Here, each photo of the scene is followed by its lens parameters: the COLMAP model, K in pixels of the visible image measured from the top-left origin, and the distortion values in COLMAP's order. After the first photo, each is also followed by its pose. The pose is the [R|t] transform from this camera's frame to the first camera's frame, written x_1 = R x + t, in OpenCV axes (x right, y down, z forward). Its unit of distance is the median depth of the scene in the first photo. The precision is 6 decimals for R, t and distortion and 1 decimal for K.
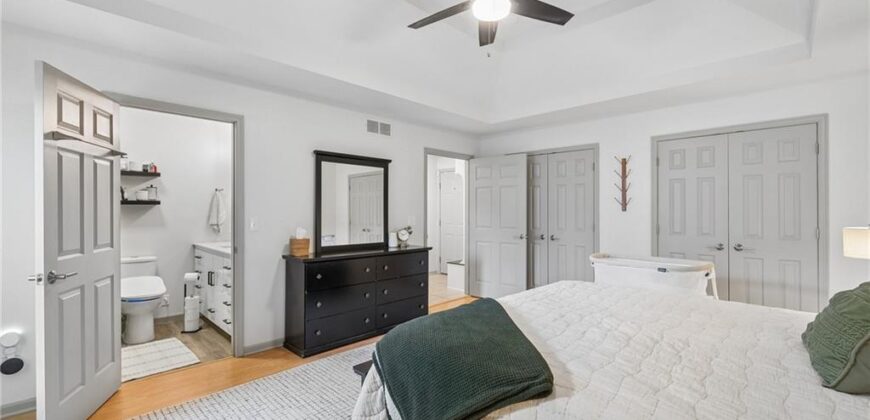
lens RADIAL K [[368.2, 0, 435.0], [0, 368.2, 210.0], [0, 0, 1]] dist [-0.000088, -0.000023]
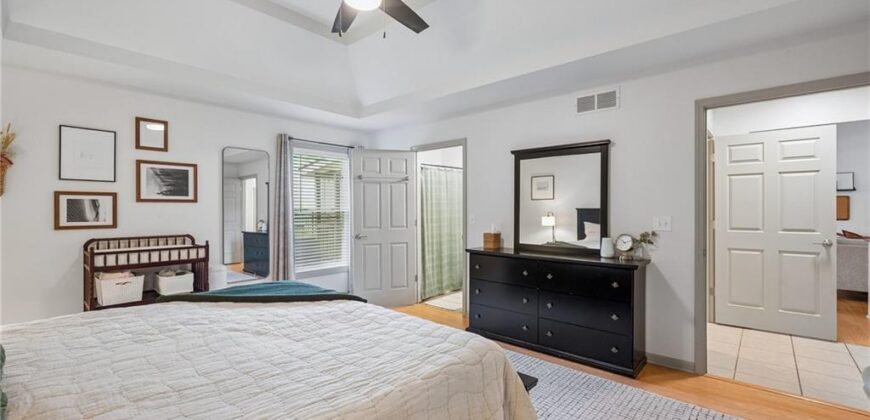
lens RADIAL K [[368.2, 0, 435.0], [0, 368.2, 210.0], [0, 0, 1]] dist [-0.000088, -0.000023]
pose [[0.047412, 0.002140, -0.998873, 0.648451], [0.002662, 0.999994, 0.002268, 0.002826], [0.998872, -0.002767, 0.047406, 0.662015]]
